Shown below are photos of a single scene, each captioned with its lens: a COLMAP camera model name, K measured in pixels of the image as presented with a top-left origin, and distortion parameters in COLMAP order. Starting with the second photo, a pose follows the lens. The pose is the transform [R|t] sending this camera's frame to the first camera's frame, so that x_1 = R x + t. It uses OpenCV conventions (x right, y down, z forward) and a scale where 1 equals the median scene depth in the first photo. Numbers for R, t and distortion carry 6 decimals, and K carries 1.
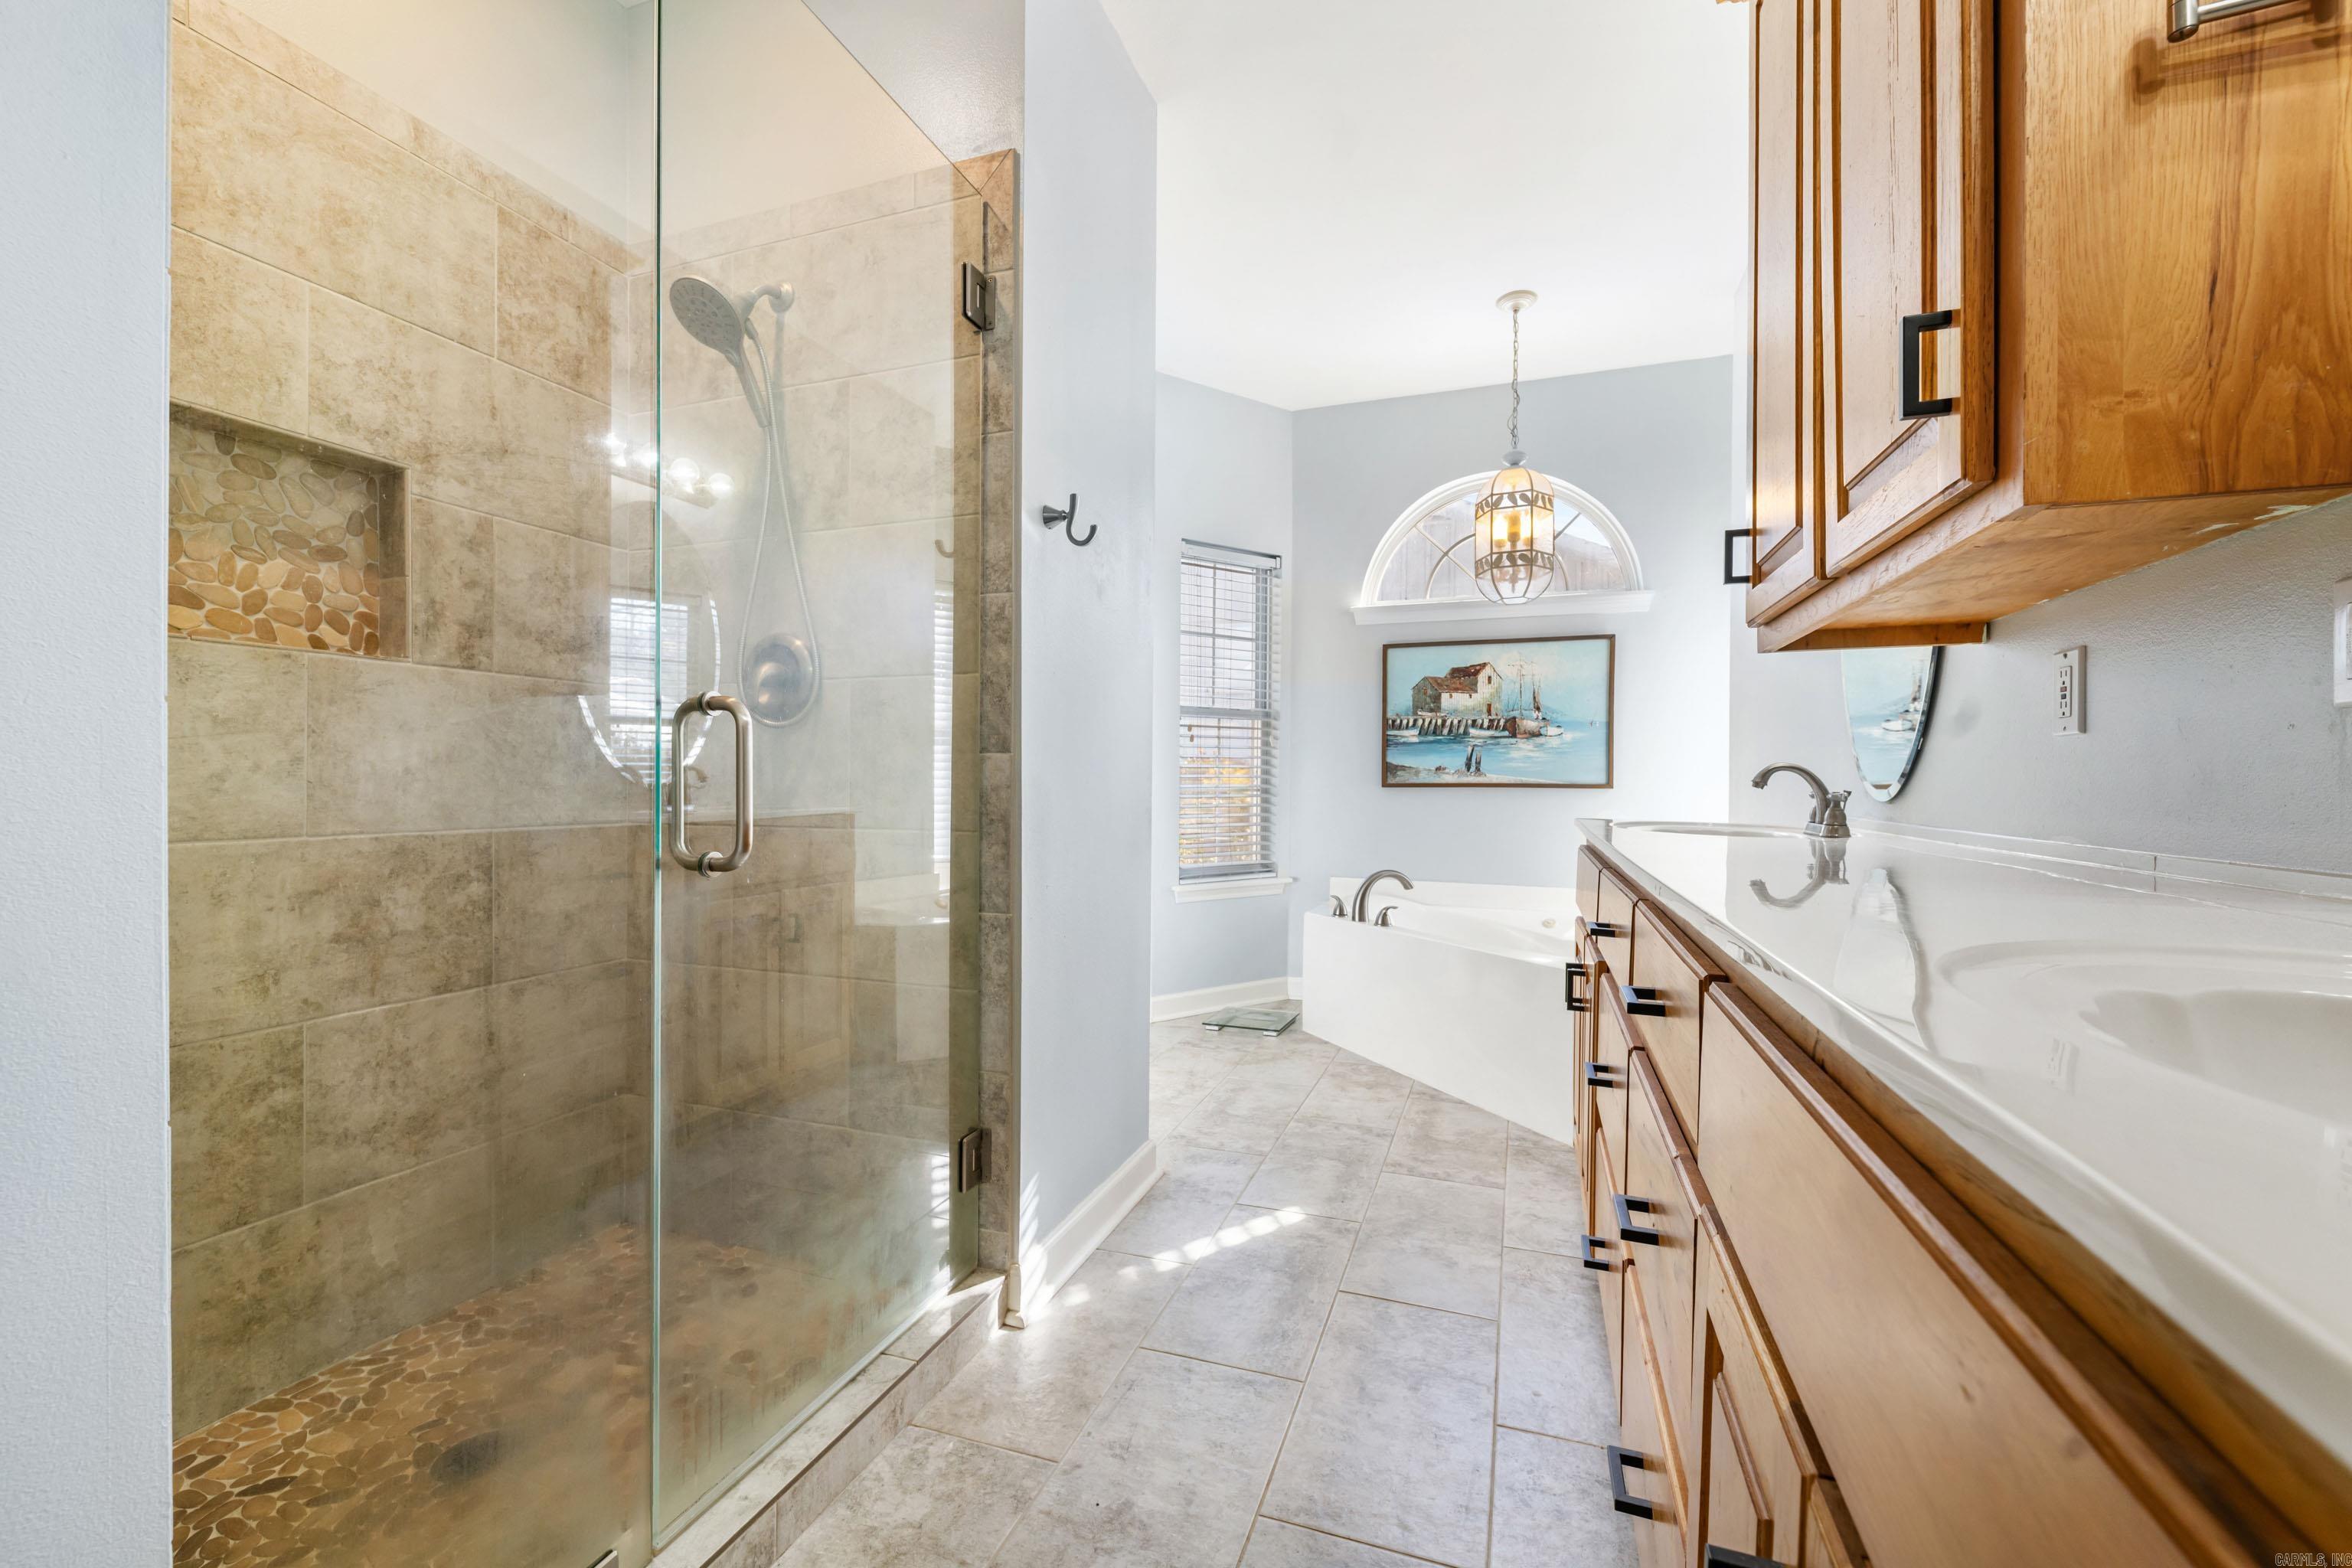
lens RADIAL K [[963.7, 0, 1176.9], [0, 963.7, 786.1], [0, 0, 1]] dist [0.000590, -0.000321]
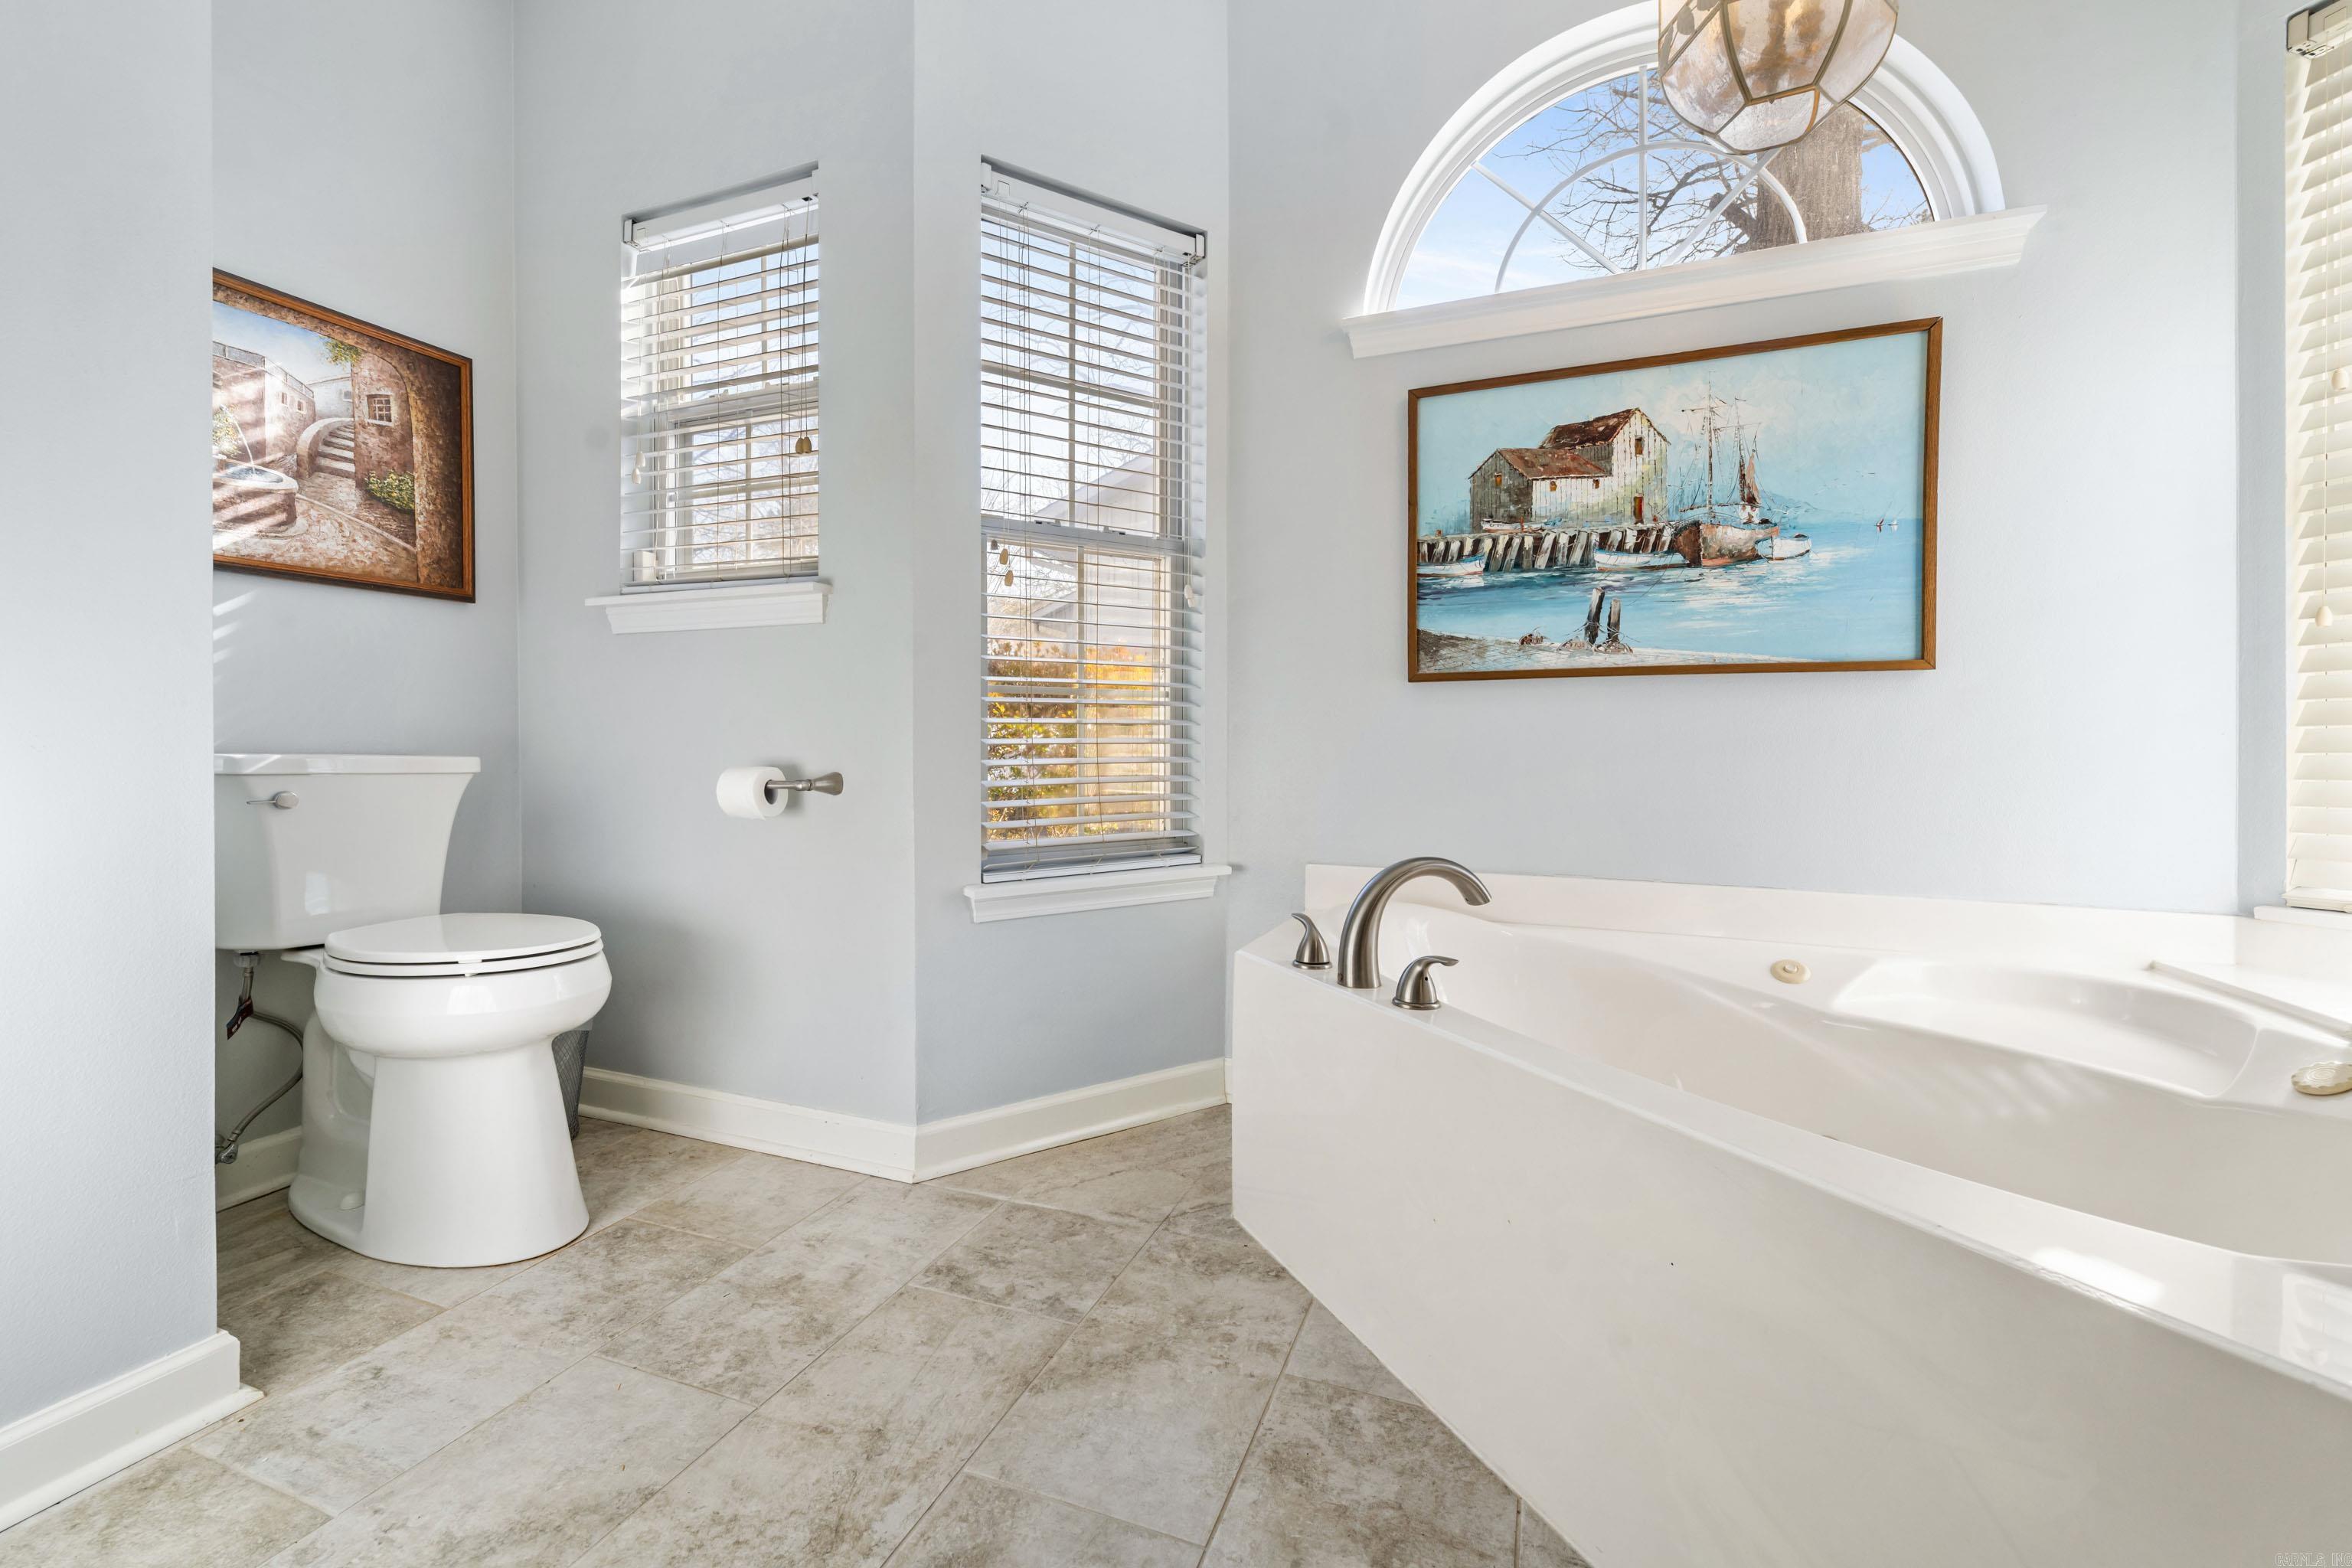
lens RADIAL K [[963.7, 0, 1162.1], [0, 963.7, 742.8], [0, 0, 1]] dist [0.000590, -0.000321]
pose [[0.999375, -0.004223, -0.035086, 0.107001], [0.003899, 0.999949, -0.009299, 0.037379], [0.035124, 0.009157, 0.999341, 0.517762]]
